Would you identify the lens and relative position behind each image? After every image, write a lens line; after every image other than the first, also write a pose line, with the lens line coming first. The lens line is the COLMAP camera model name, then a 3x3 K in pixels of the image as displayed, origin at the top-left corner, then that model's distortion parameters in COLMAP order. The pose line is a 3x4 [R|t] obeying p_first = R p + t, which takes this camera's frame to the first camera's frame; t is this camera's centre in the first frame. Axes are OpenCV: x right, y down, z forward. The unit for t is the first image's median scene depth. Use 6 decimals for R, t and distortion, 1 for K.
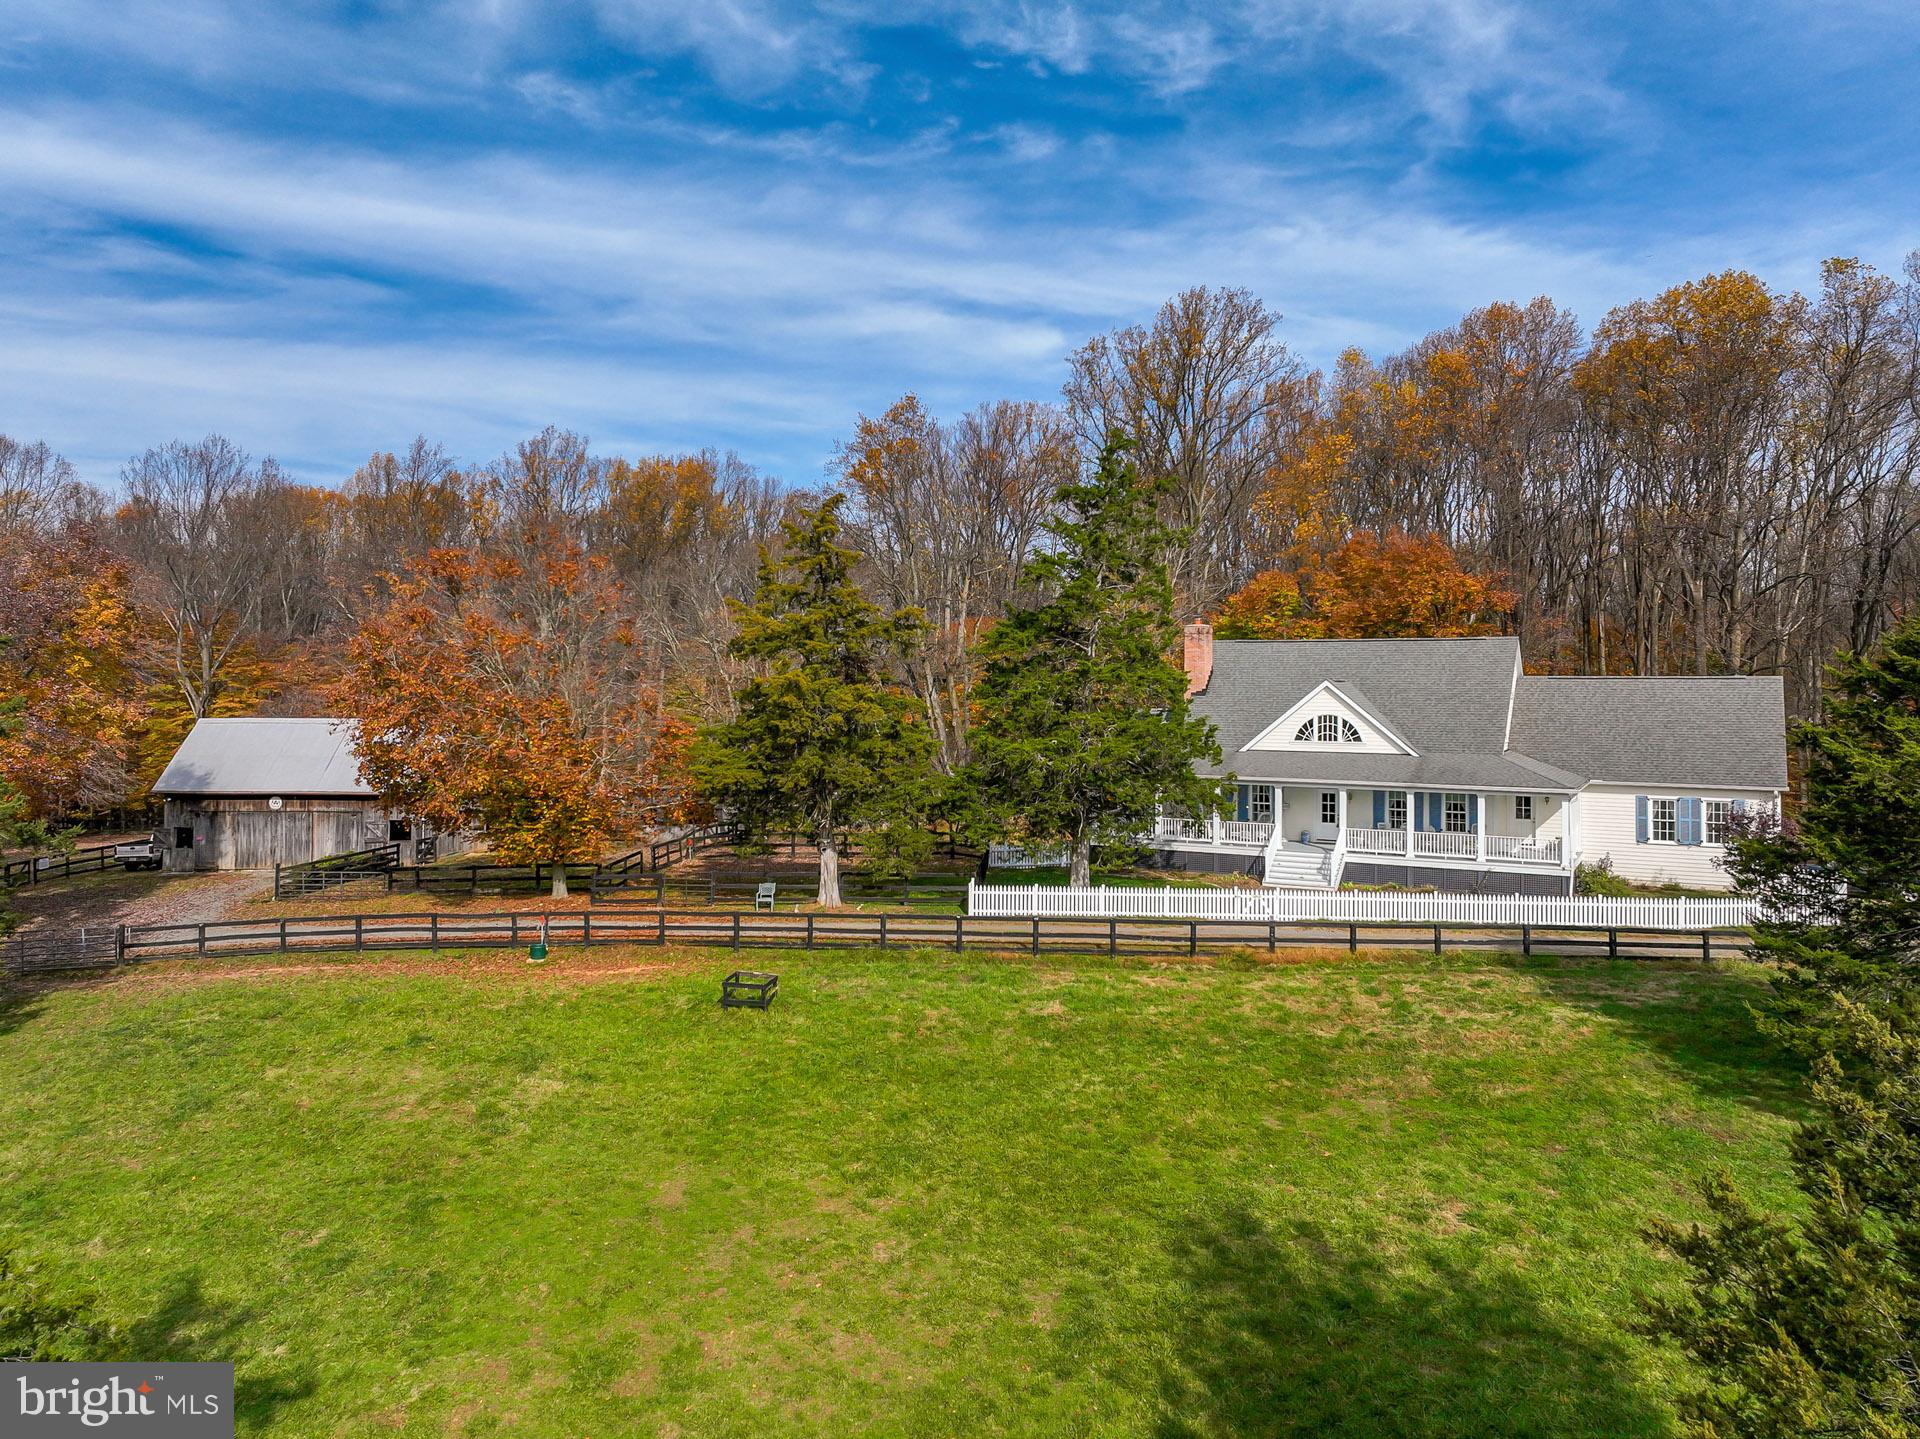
lens RADIAL K [[1344.1, 0, 960.0], [0, 1344.1, 719.5], [0, 0, 1]] dist [0.004803, 0.001105]
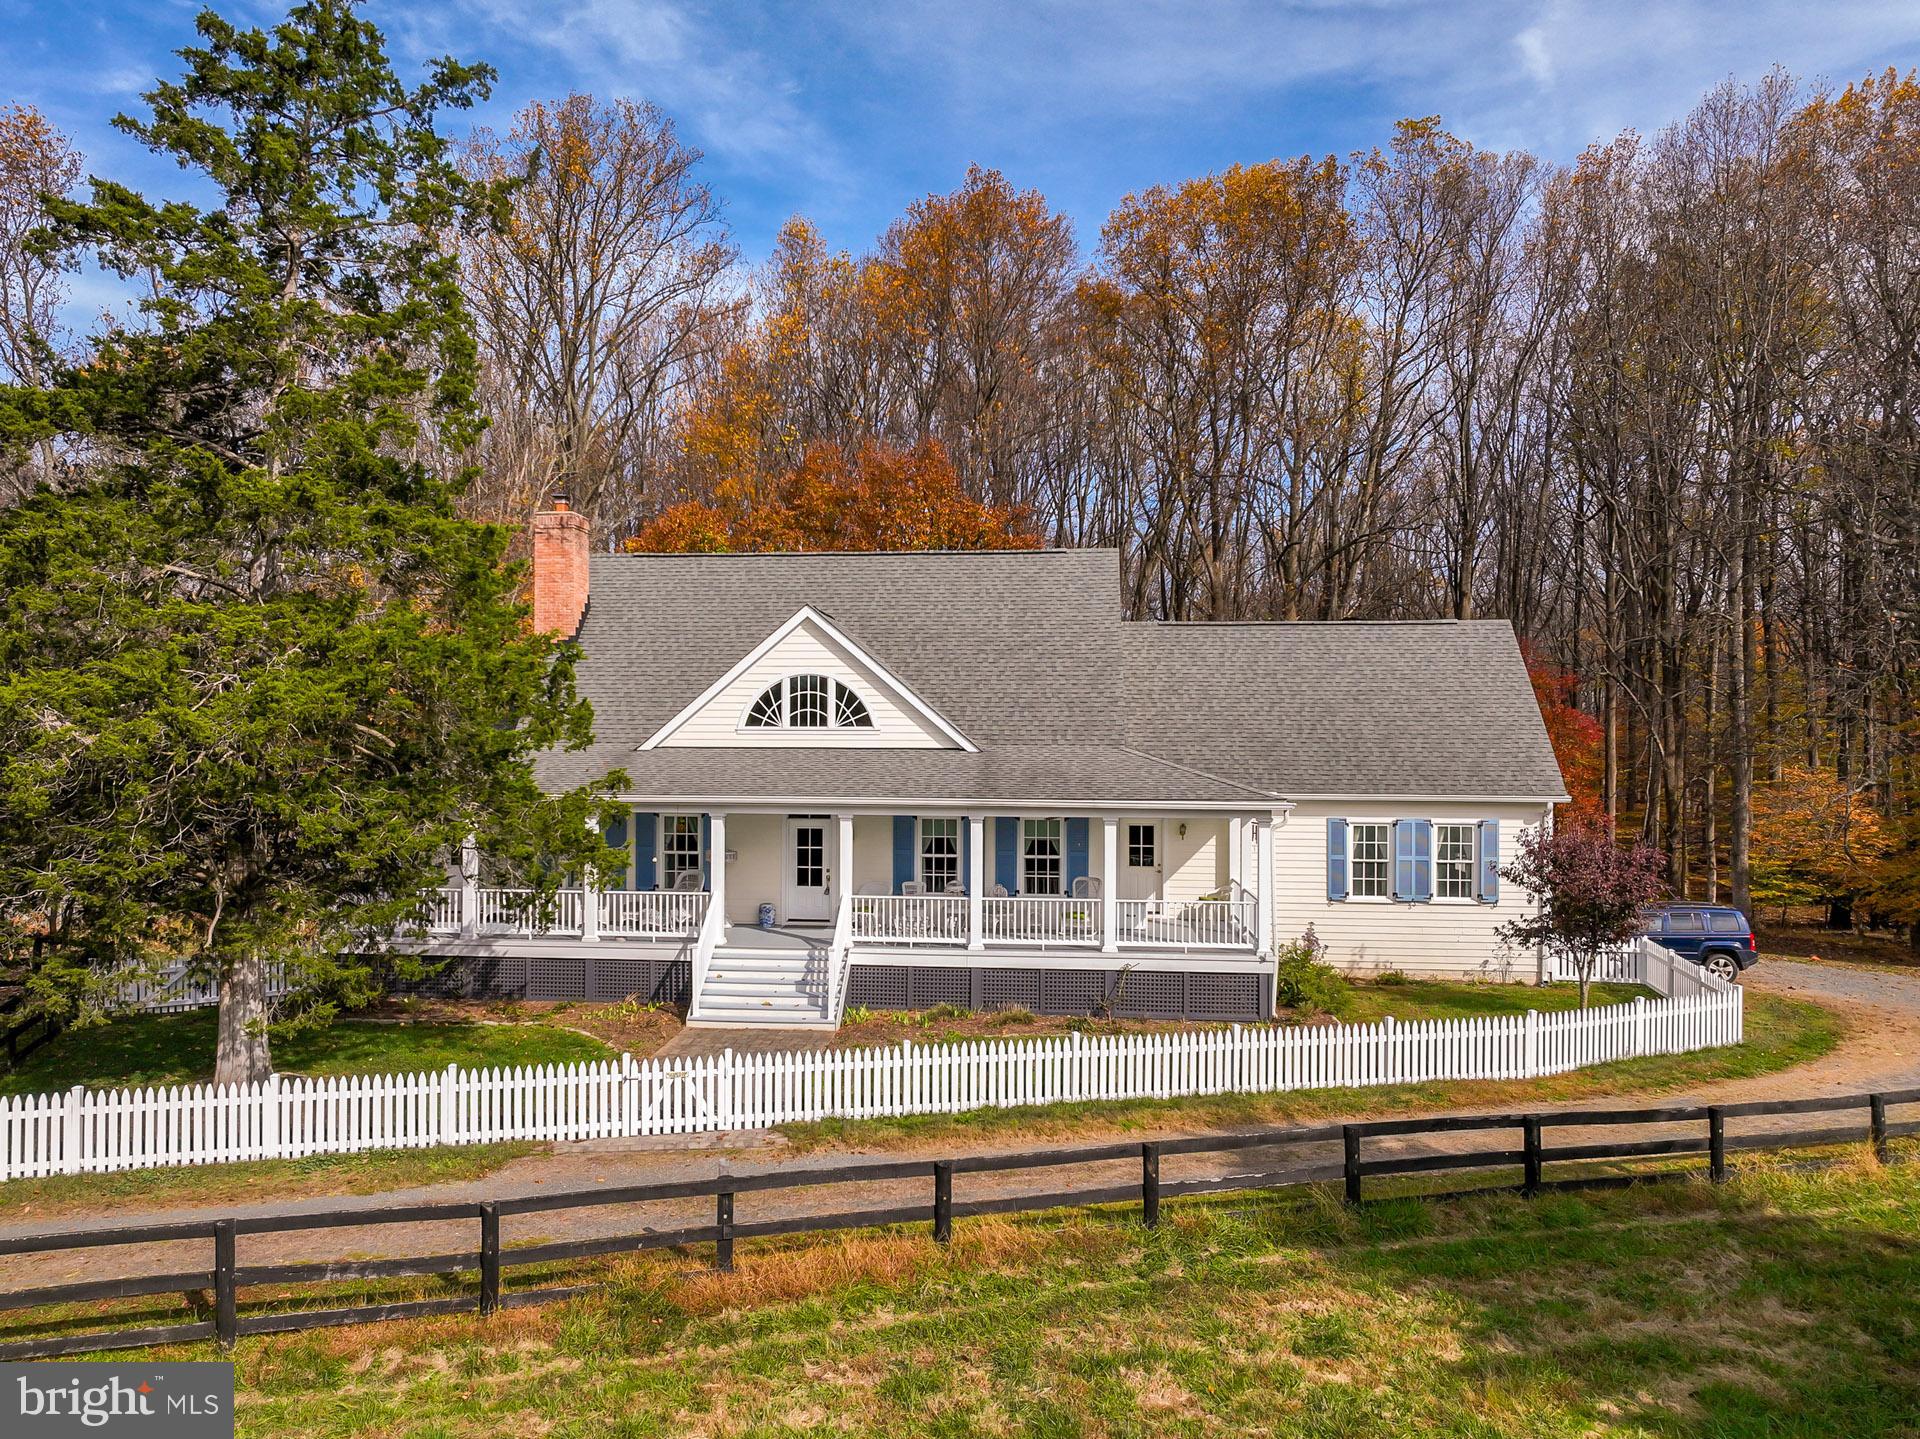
lens RADIAL K [[1404.1, 0, 873.3], [0, 1404.1, 683.2], [0, 0, 1]] dist [0.007283, 0.001381]
pose [[0.933886, 0.015468, 0.357235, 0.106725], [0.010208, 0.997503, -0.069876, 0.038402], [-0.357424, 0.068903, 0.931397, 0.501153]]
